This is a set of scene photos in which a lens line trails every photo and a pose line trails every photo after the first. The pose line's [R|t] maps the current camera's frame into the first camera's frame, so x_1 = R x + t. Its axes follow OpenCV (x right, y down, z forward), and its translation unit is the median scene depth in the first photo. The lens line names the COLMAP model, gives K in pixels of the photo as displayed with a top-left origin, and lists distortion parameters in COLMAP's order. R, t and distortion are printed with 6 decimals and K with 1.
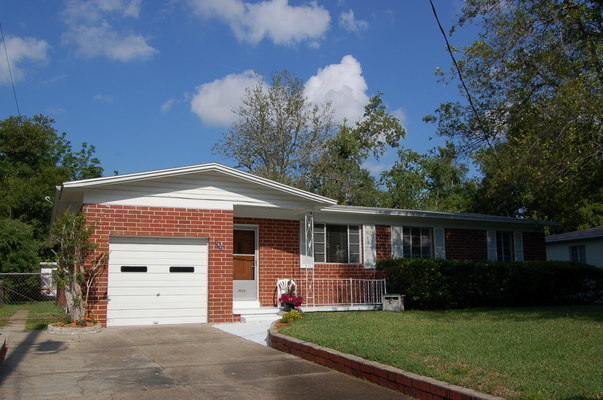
lens RADIAL K [[471.6, 0, 304.0], [0, 471.6, 210.5], [0, 0, 1]] dist [-0.087882, 0.010696]
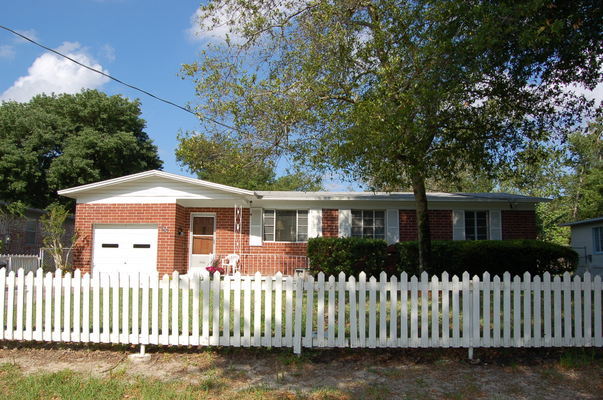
lens RADIAL K [[471.6, 0, 304.0], [0, 471.6, 210.5], [0, 0, 1]] dist [-0.087882, 0.010696]
pose [[0.920959, -0.028323, -0.388630, 0.615031], [0.043641, 0.998577, 0.030643, -0.004264], [0.387209, -0.045181, 0.920884, -0.098626]]
